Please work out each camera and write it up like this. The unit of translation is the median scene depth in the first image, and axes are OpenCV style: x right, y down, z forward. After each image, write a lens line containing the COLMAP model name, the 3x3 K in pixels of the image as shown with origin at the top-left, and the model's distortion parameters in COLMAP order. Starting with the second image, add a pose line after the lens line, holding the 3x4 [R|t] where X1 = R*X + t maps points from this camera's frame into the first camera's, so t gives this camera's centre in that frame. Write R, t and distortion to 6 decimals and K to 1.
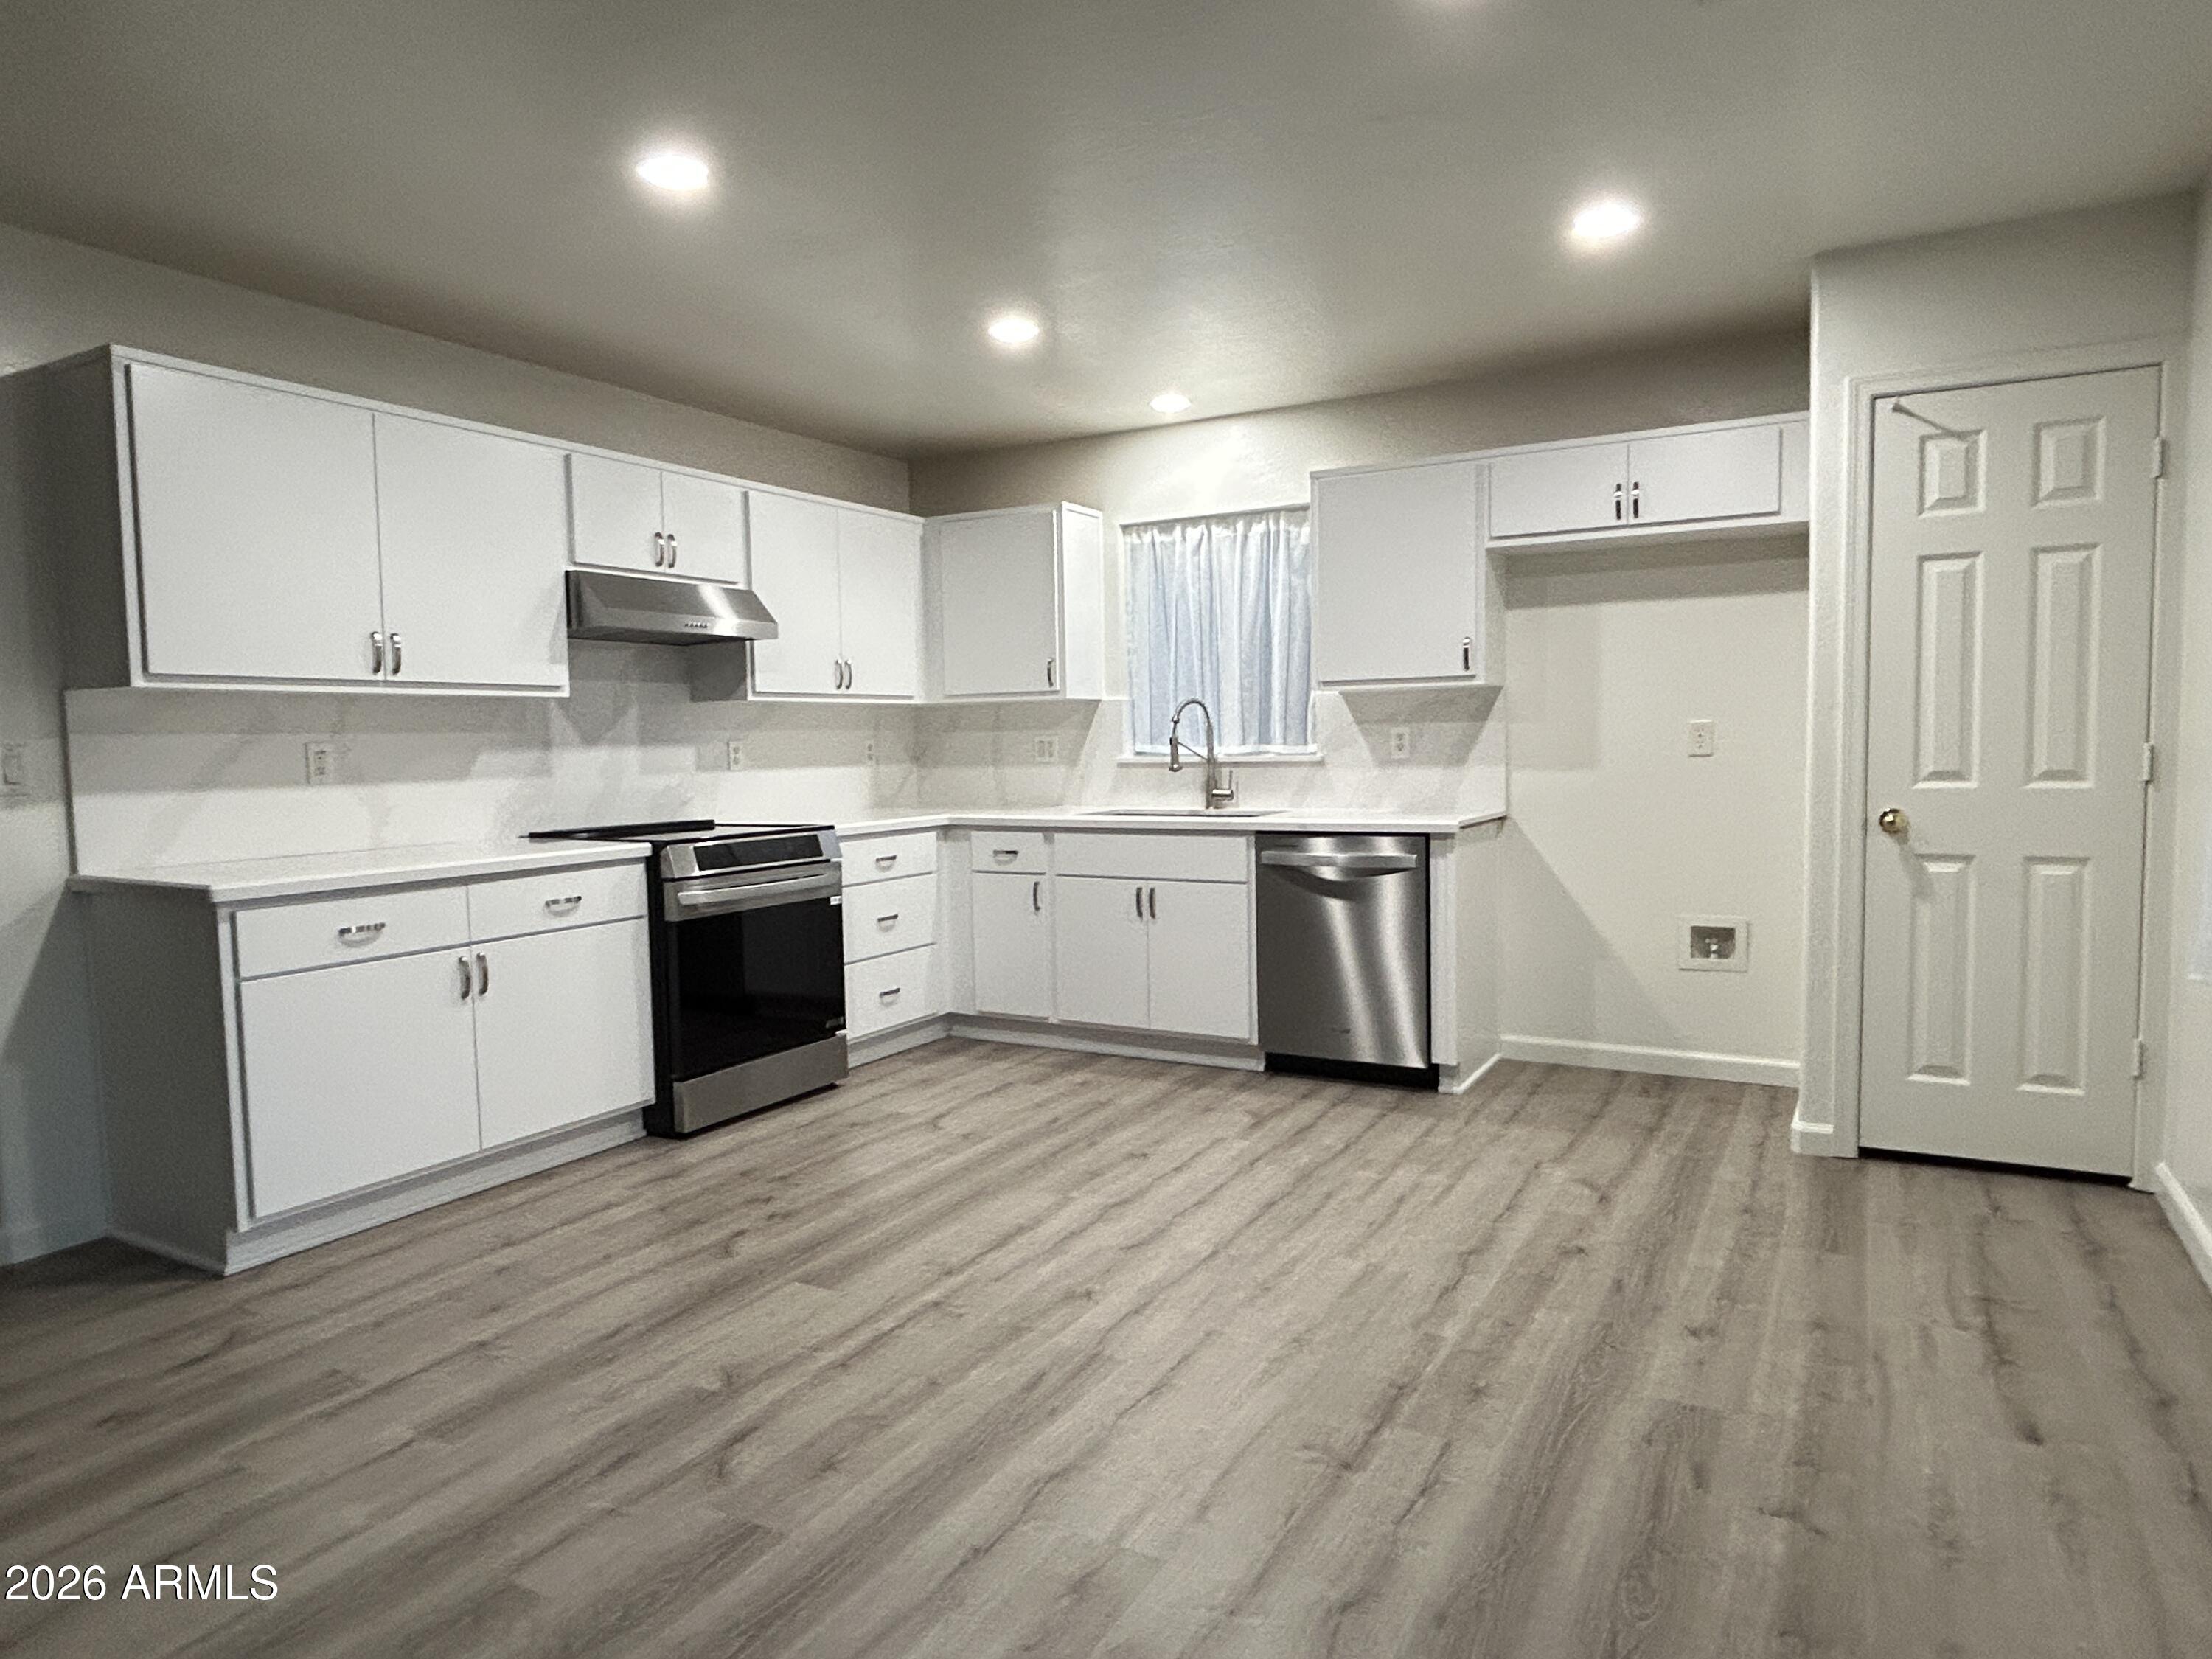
lens RADIAL K [[1358.1, 0, 1099.0], [0, 1358.1, 833.1], [0, 0, 1]] dist [-0.001879, -0.004692]
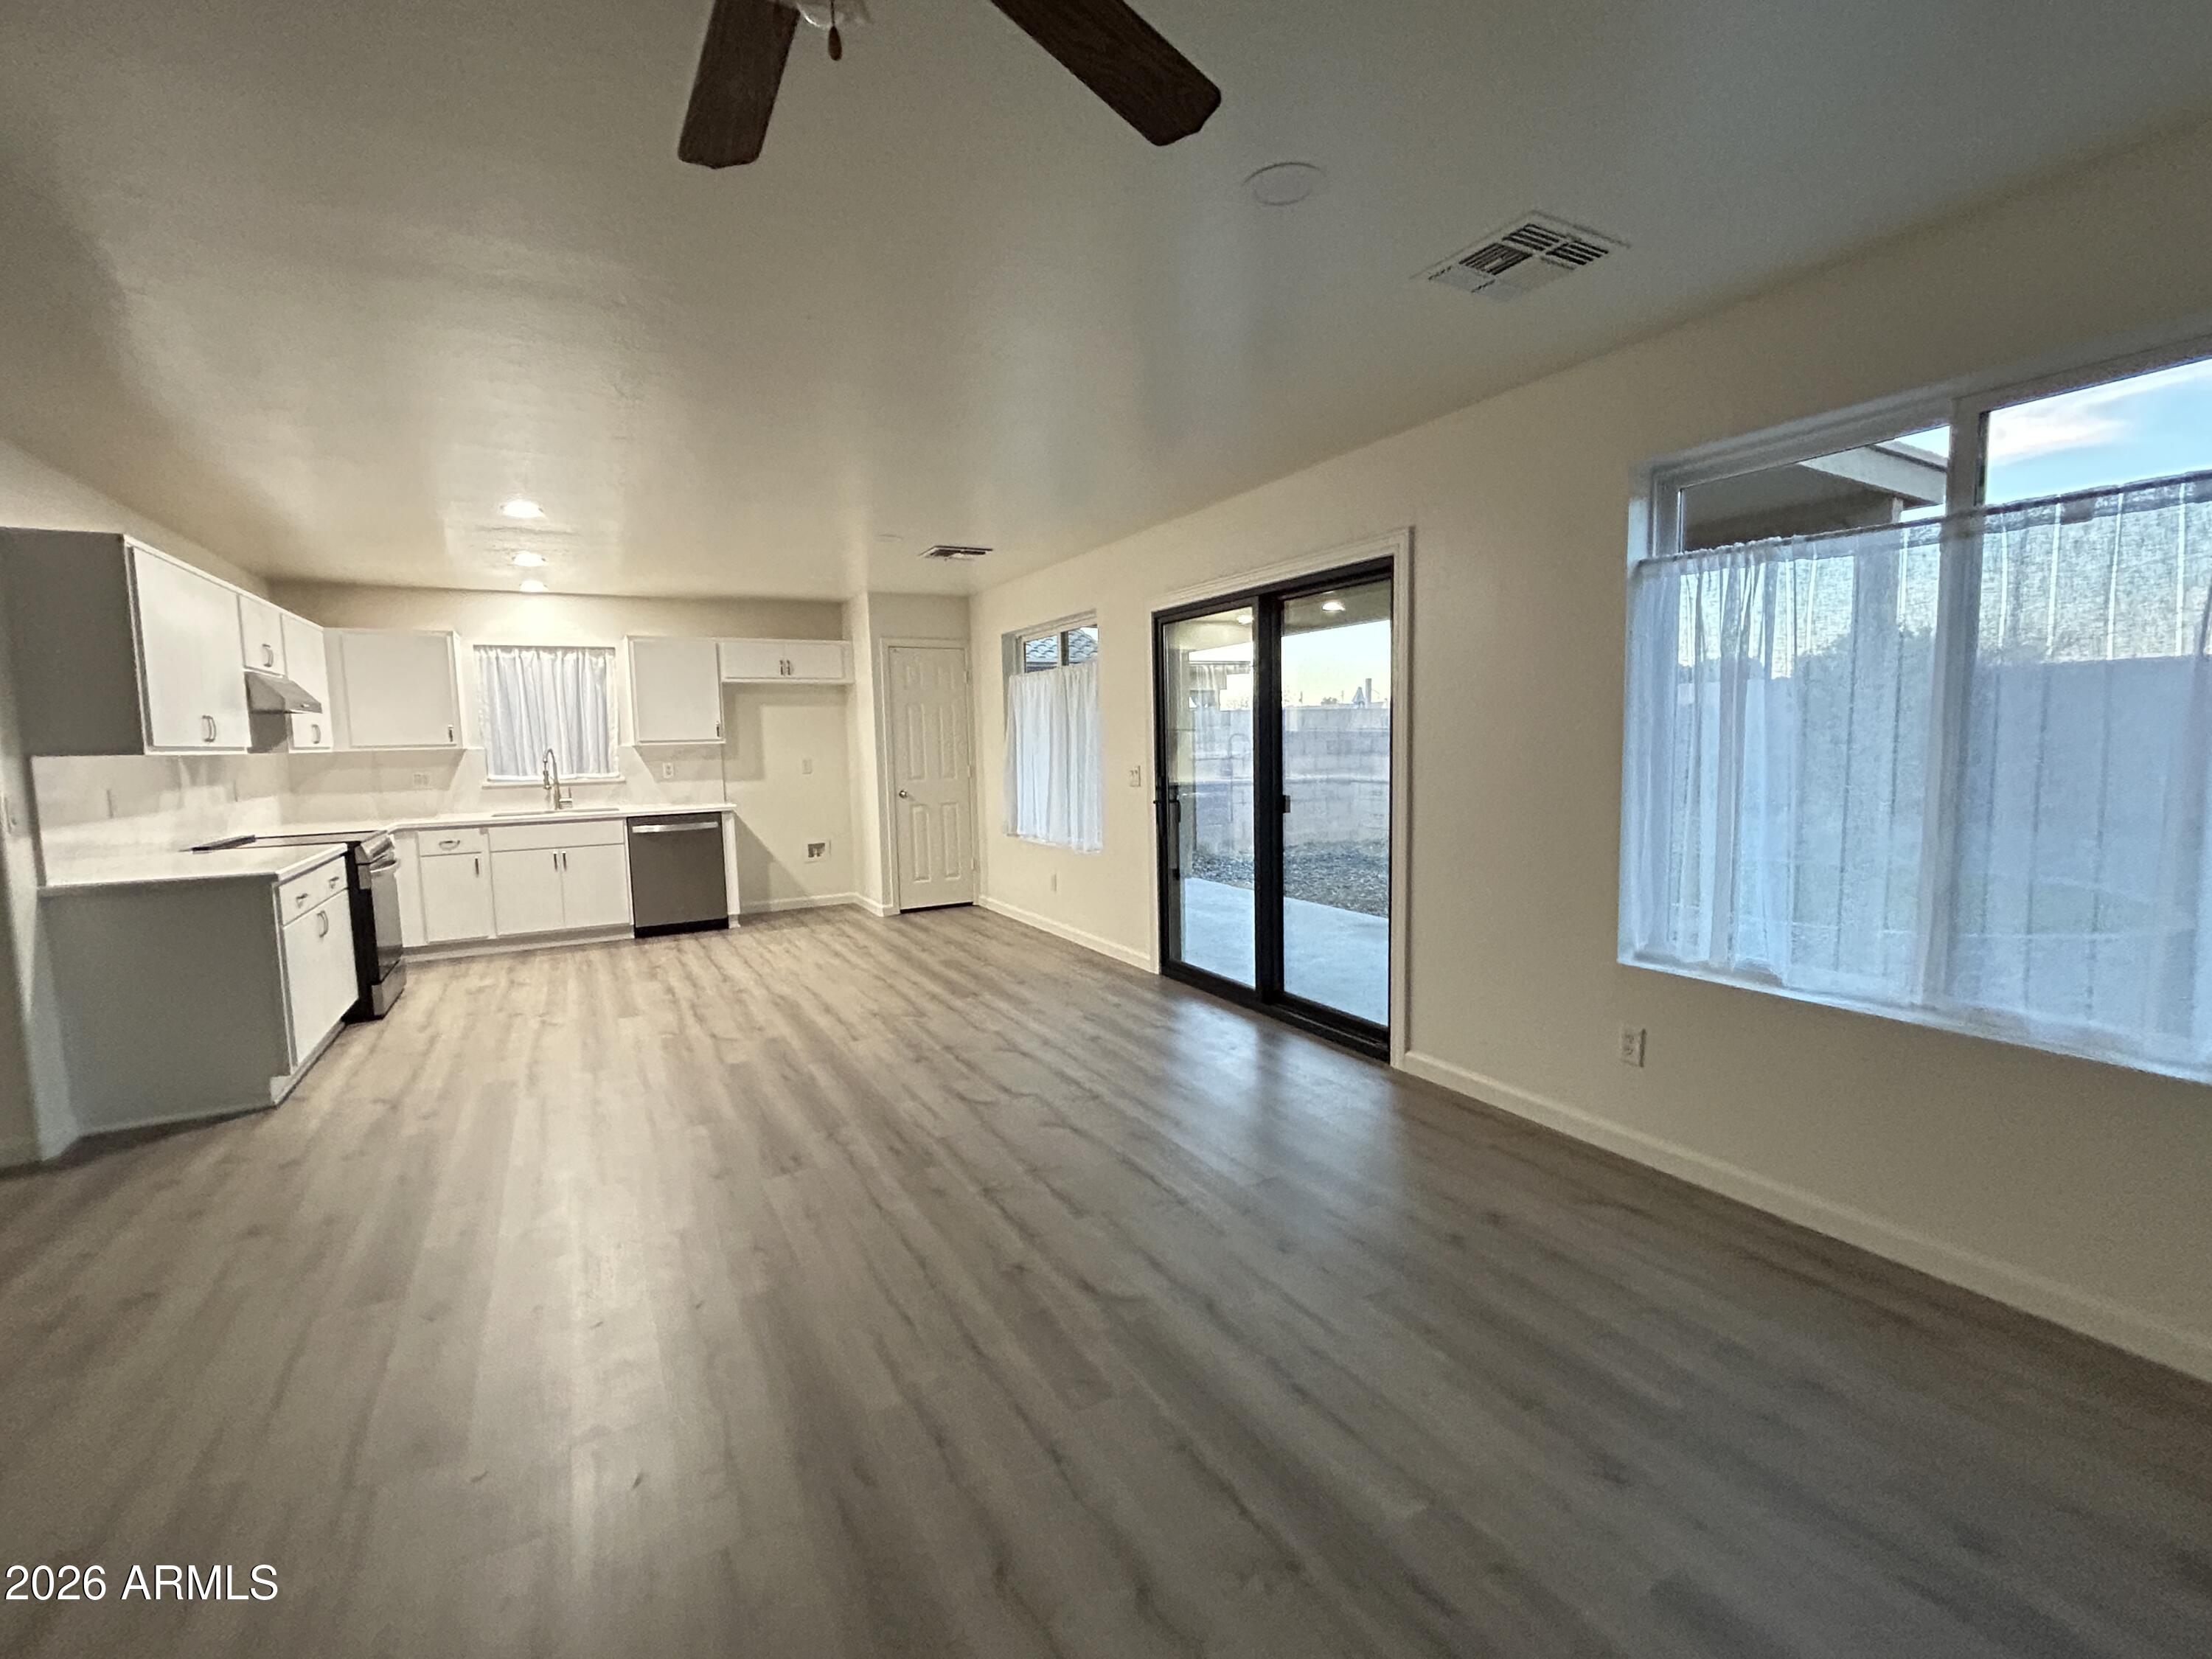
lens RADIAL K [[969.2, 0, 1104.9], [0, 969.2, 826.8], [0, 0, 1]] dist [0.000610, 0.000143]
pose [[0.525771, -0.073549, 0.847440, -0.881962], [0.071839, 0.996535, 0.041919, 0.004378], [-0.847587, 0.038839, 0.529233, -0.418833]]
